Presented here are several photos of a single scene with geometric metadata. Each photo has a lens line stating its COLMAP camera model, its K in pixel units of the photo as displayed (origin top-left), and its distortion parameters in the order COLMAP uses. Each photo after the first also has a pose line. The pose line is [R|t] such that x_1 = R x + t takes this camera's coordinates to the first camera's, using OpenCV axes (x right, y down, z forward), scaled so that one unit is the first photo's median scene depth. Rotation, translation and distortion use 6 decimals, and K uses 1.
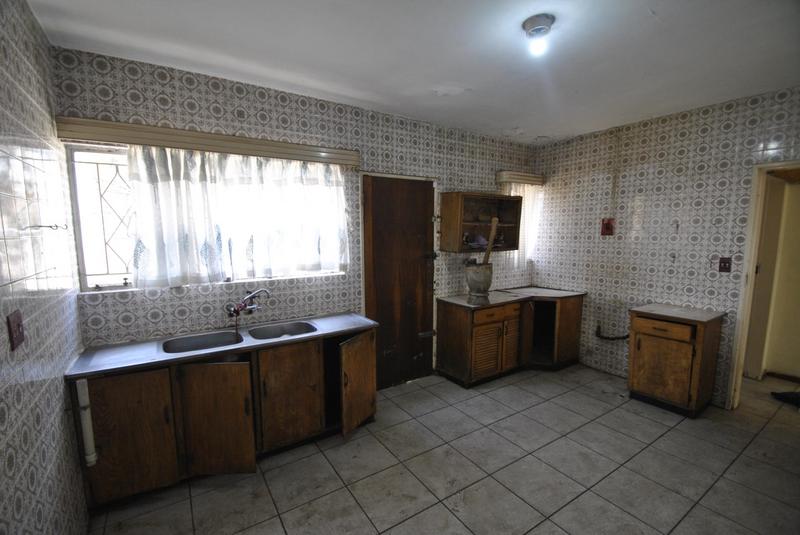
lens RADIAL K [[350.8, 0, 390.1], [0, 350.8, 277.1], [0, 0, 1]] dist [0.013863, -0.015626]
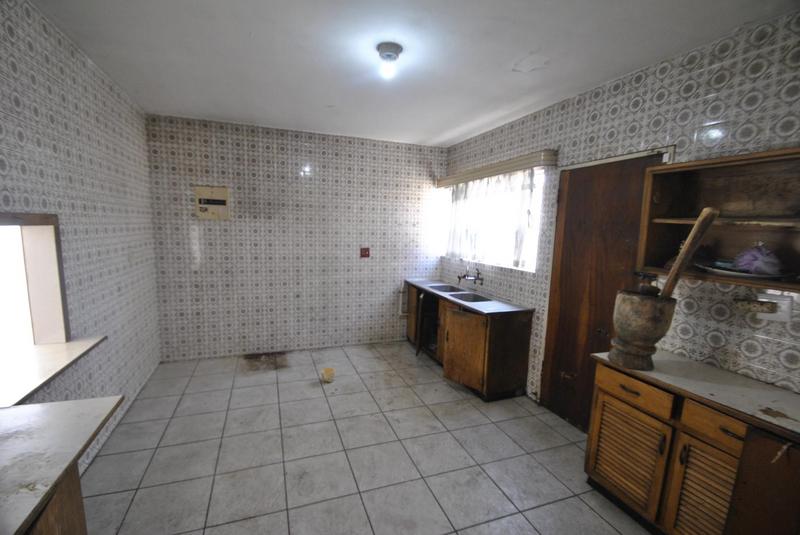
lens RADIAL K [[350.8, 0, 390.1], [0, 350.8, 277.1], [0, 0, 1]] dist [0.013863, -0.015626]
pose [[-0.223434, 0.137080, -0.965032, 0.975064], [-0.151556, 0.973134, 0.173321, -0.110645], [0.962864, 0.184982, -0.196656, 0.808533]]
